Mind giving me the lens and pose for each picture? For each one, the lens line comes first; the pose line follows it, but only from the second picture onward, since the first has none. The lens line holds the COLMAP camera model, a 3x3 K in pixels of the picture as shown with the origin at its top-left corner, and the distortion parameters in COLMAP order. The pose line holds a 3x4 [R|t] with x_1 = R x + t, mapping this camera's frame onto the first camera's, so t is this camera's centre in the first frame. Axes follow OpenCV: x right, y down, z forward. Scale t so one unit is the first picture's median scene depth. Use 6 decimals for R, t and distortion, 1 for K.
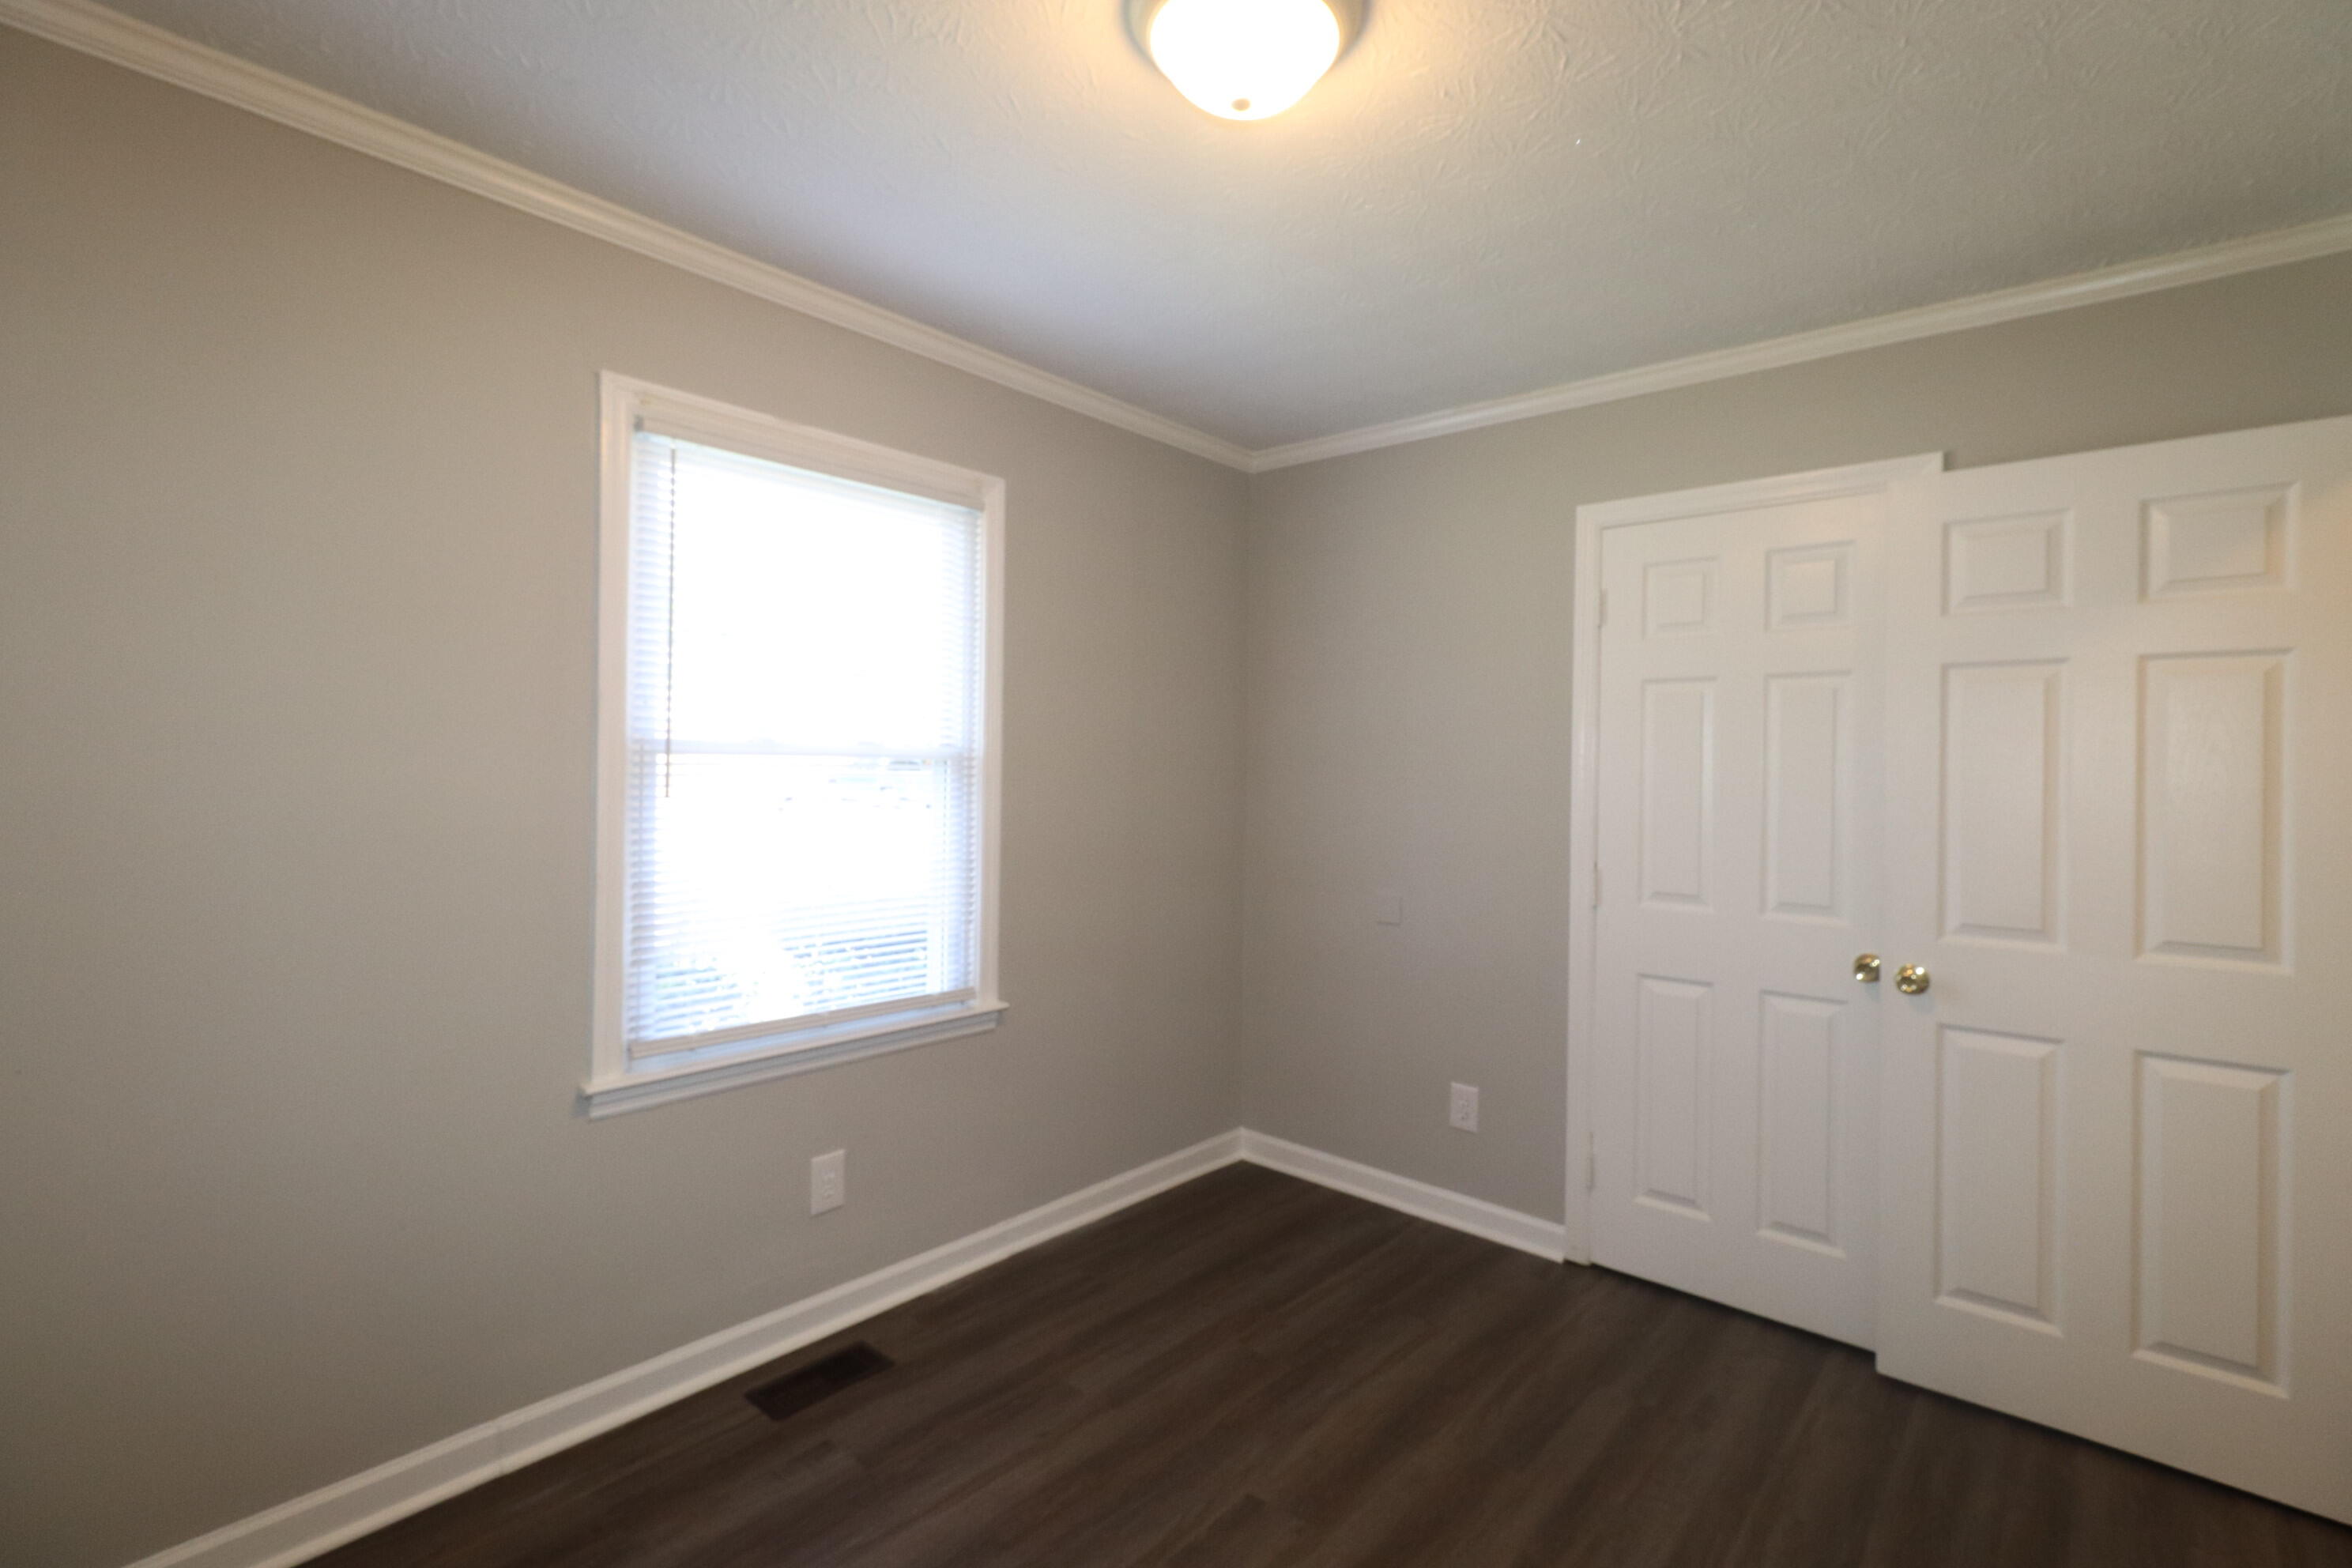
lens RADIAL K [[1086.9, 0, 1176.0], [0, 1086.9, 784.0], [0, 0, 1]] dist [0.001966, -0.000342]
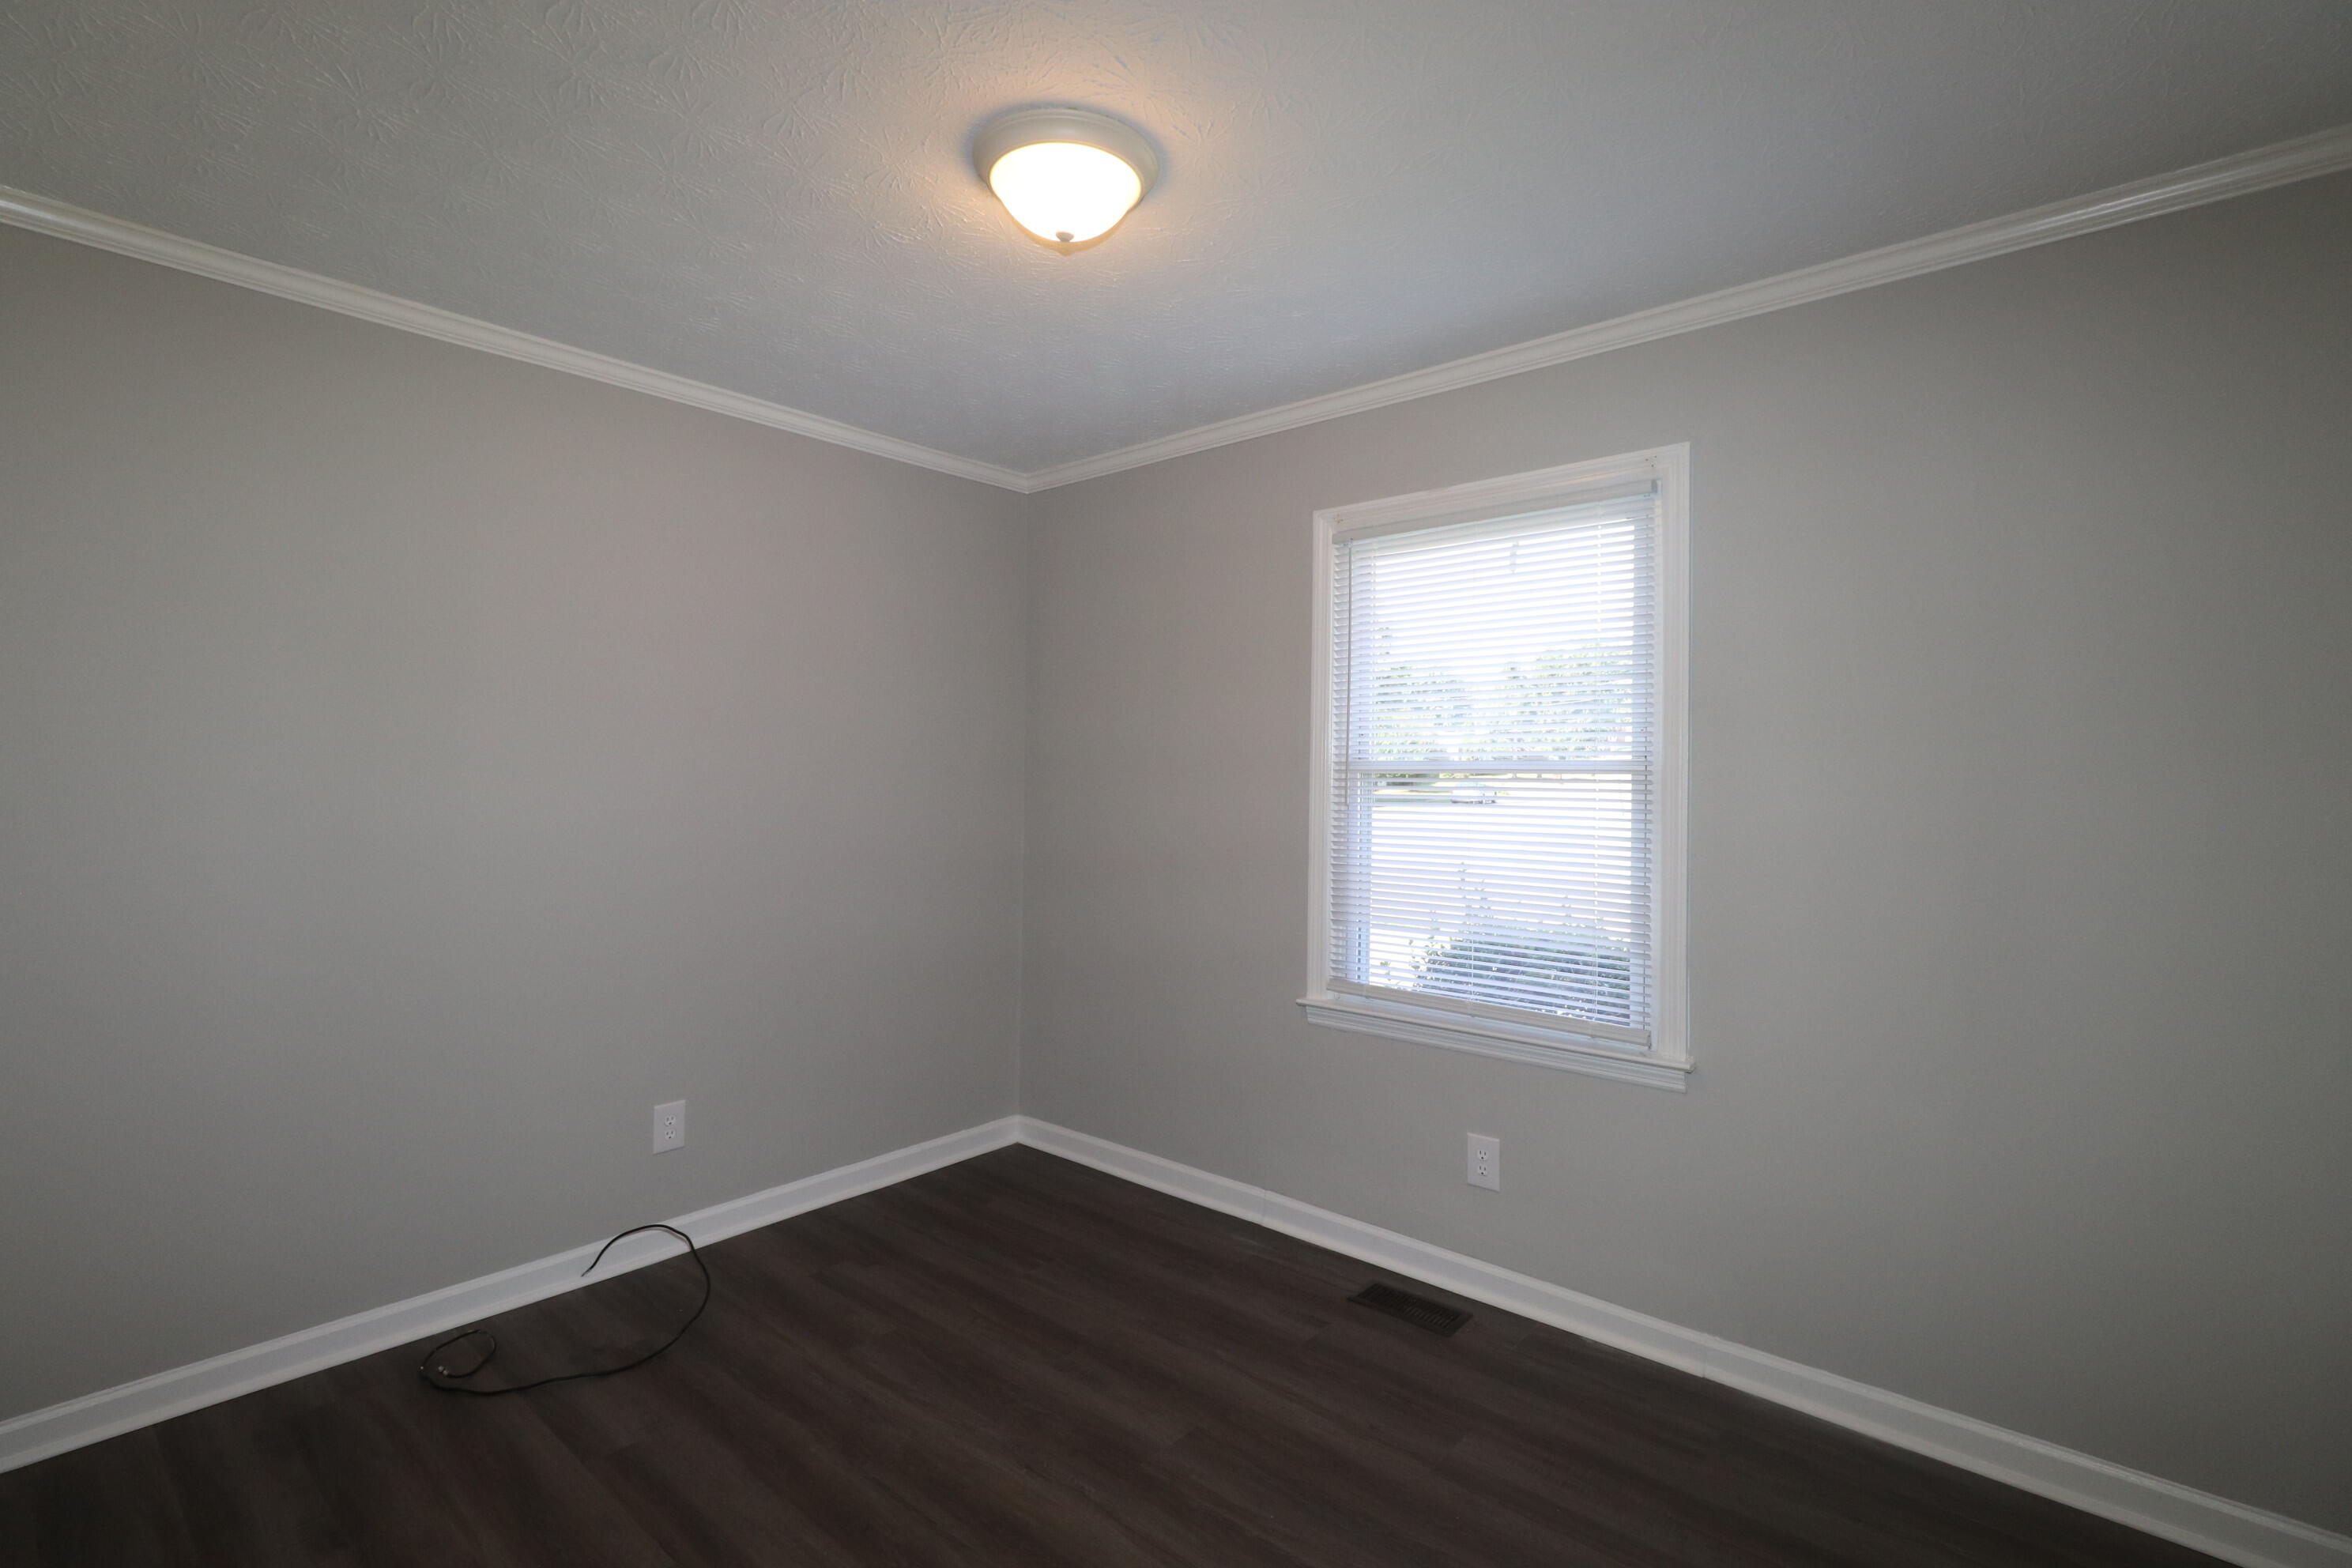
lens RADIAL K [[1086.9, 0, 1176.0], [0, 1086.9, 784.0], [0, 0, 1]] dist [0.001966, -0.000342]
pose [[-0.012742, -0.011153, -0.999857, 0.884272], [-0.022848, 0.999680, -0.010859, 0.006540], [0.999658, 0.022707, -0.012993, 0.788544]]
